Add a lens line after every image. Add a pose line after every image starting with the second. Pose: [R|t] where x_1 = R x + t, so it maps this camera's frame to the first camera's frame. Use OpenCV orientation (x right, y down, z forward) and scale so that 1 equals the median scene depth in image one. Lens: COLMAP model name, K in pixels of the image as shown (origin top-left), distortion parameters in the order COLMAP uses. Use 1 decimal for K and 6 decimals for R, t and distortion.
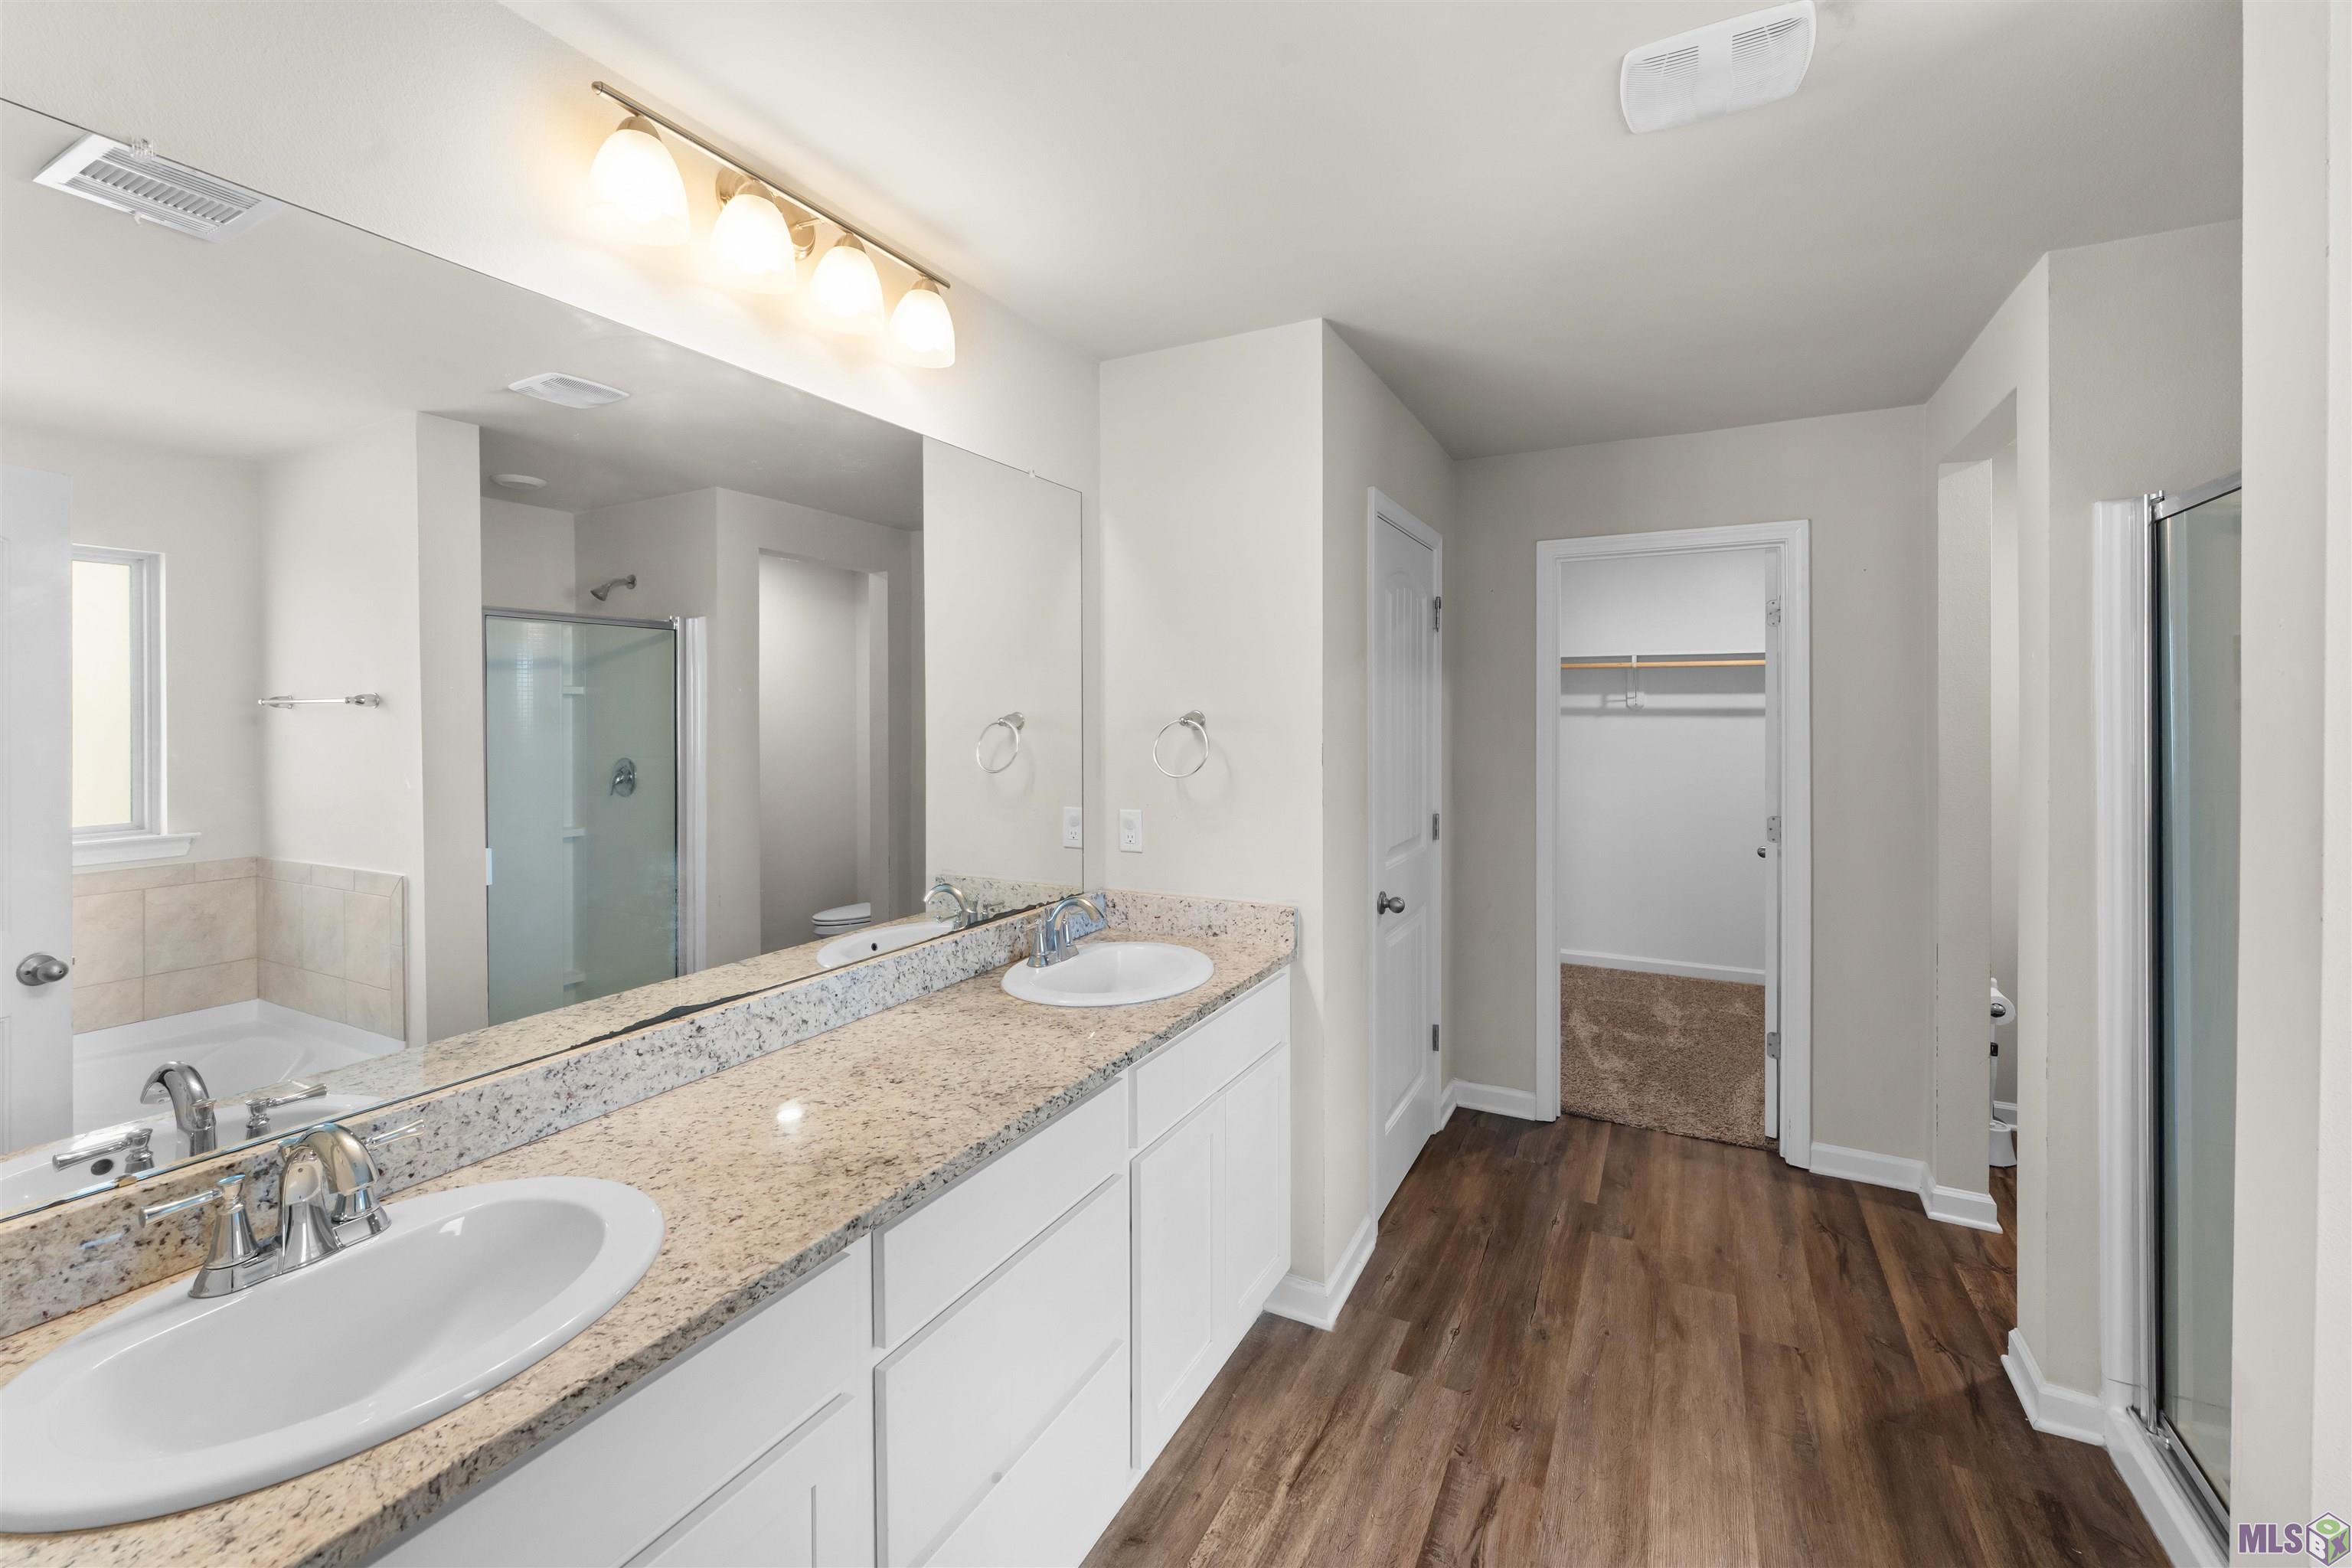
lens RADIAL K [[950.7, 0, 1184.6], [0, 950.7, 788.7], [0, 0, 1]] dist [-0.001733, -0.000033]
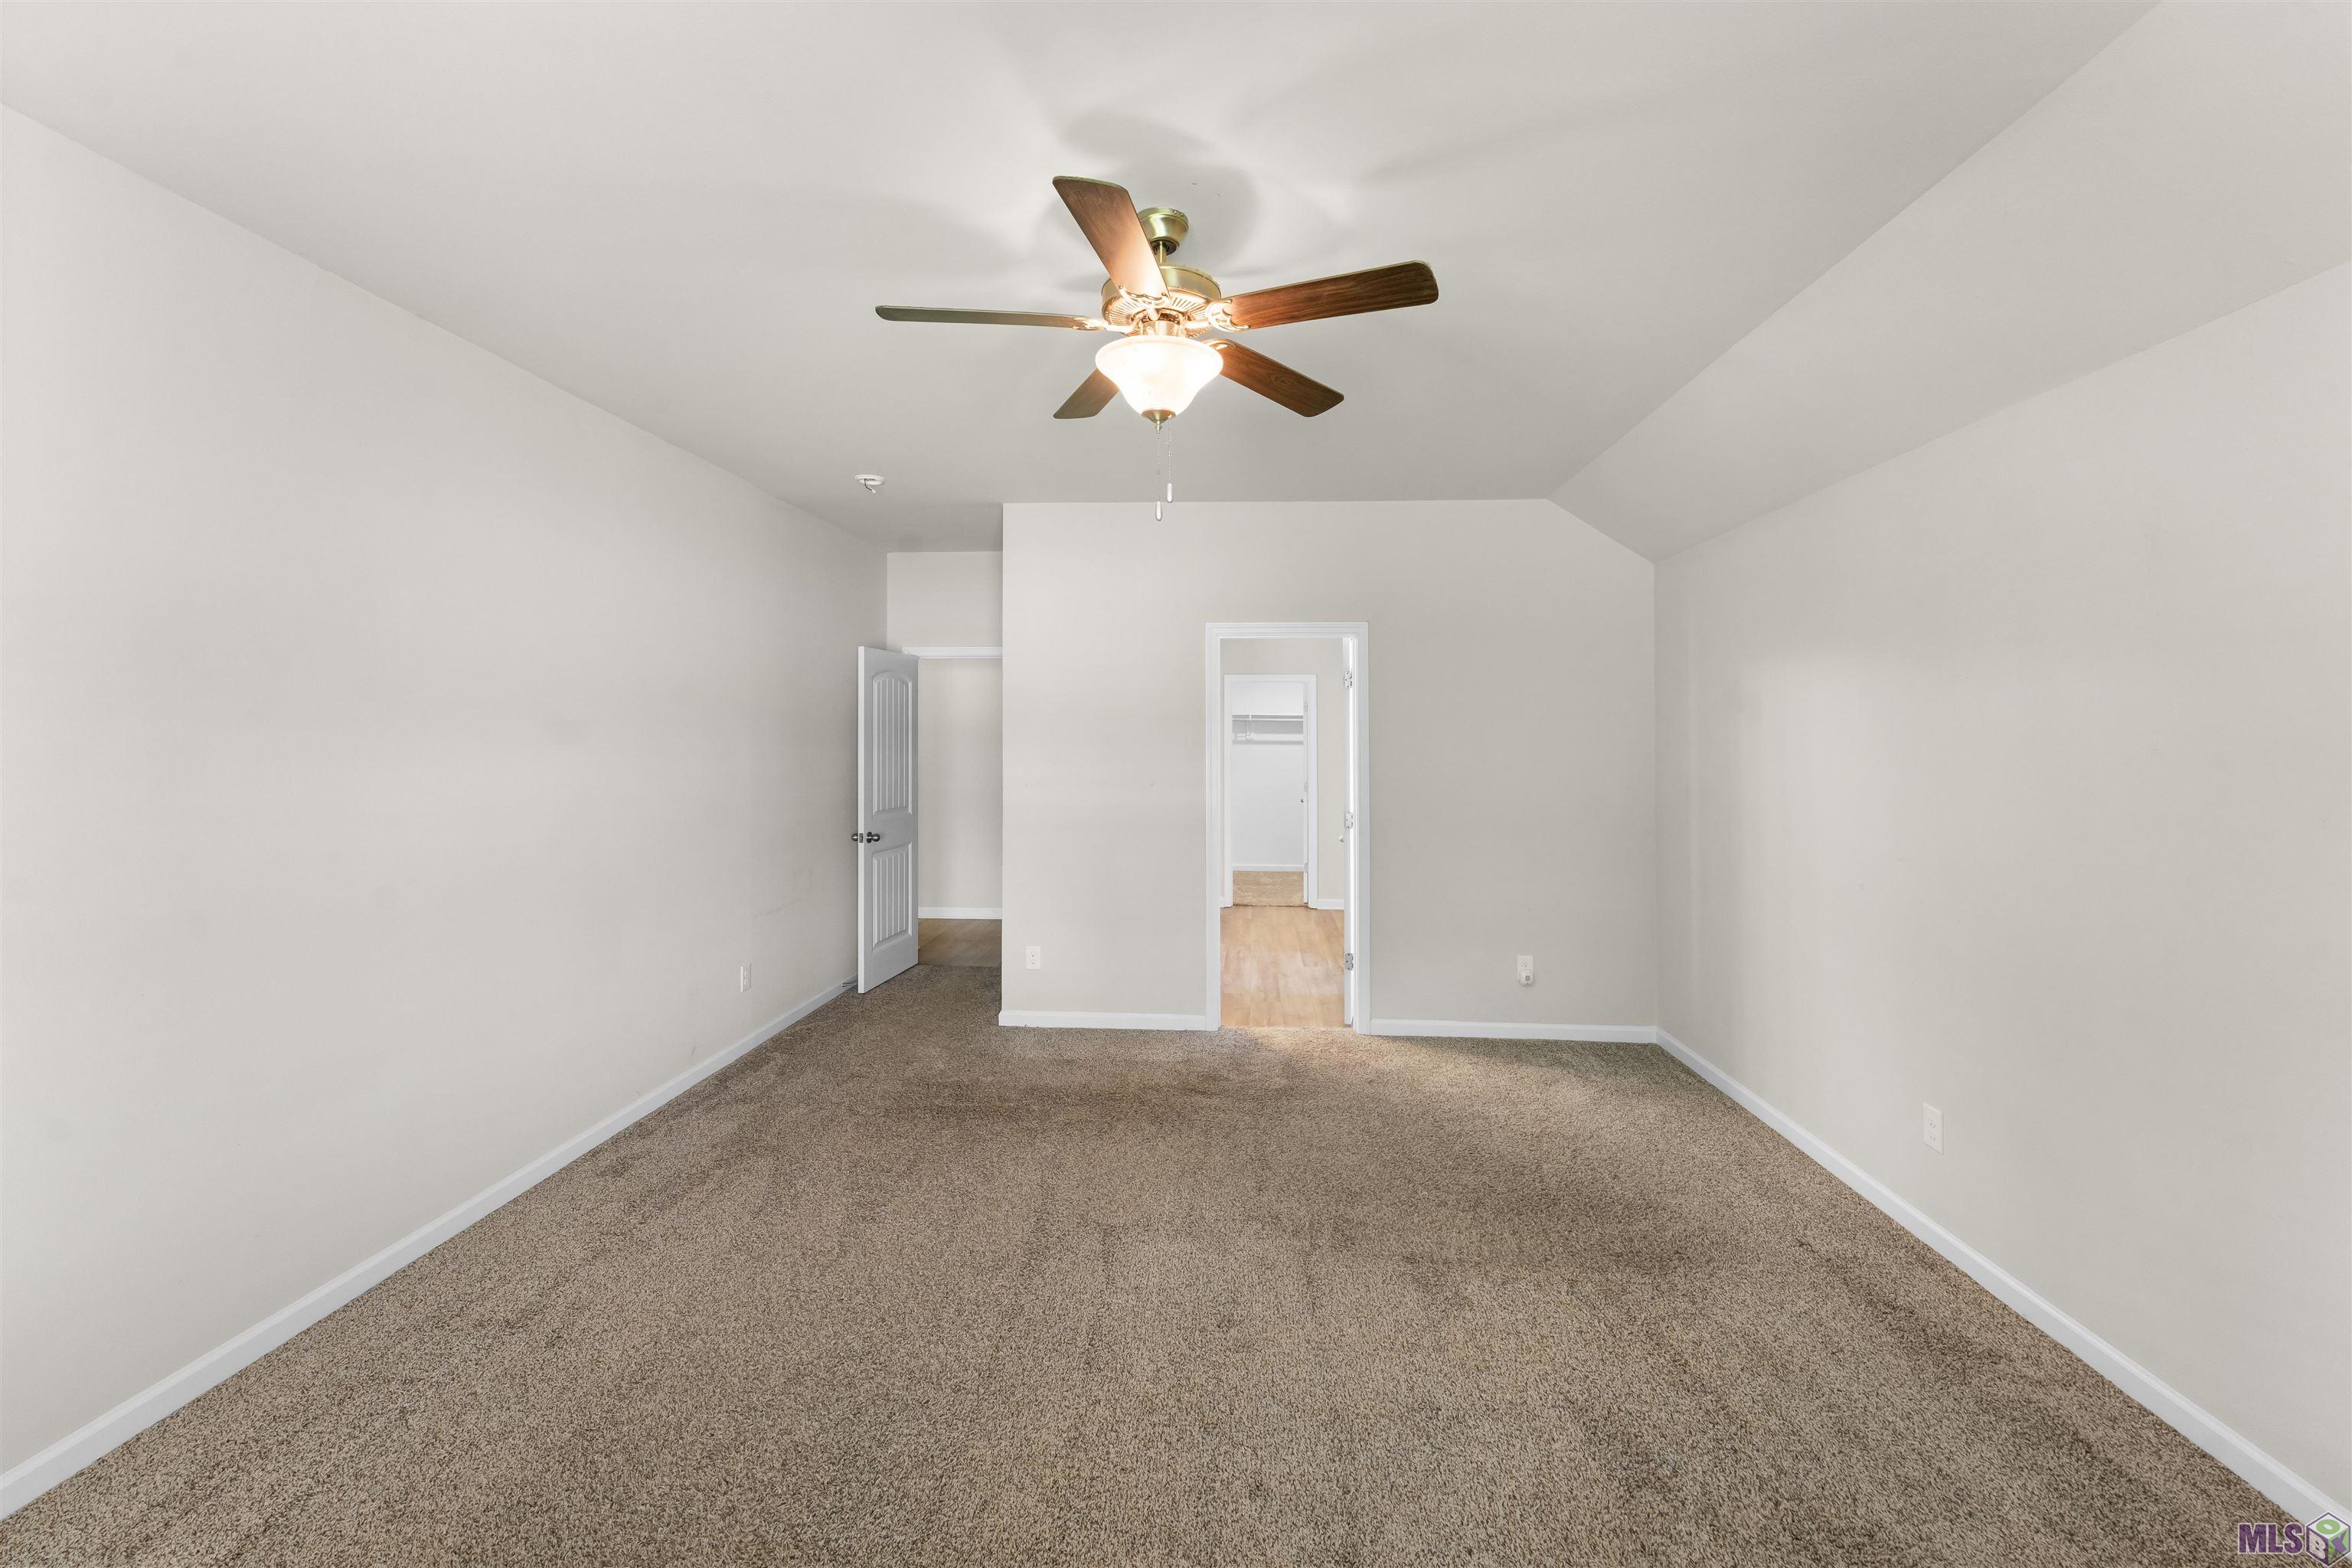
lens RADIAL K [[950.7, 0, 1184.6], [0, 950.7, 788.7], [0, 0, 1]] dist [-0.001733, -0.000033]
pose [[0.910833, 0.005349, 0.412741, -0.577353], [0.002370, 0.999832, -0.018188, 0.066276], [-0.412768, 0.017544, 0.910667, -0.940665]]
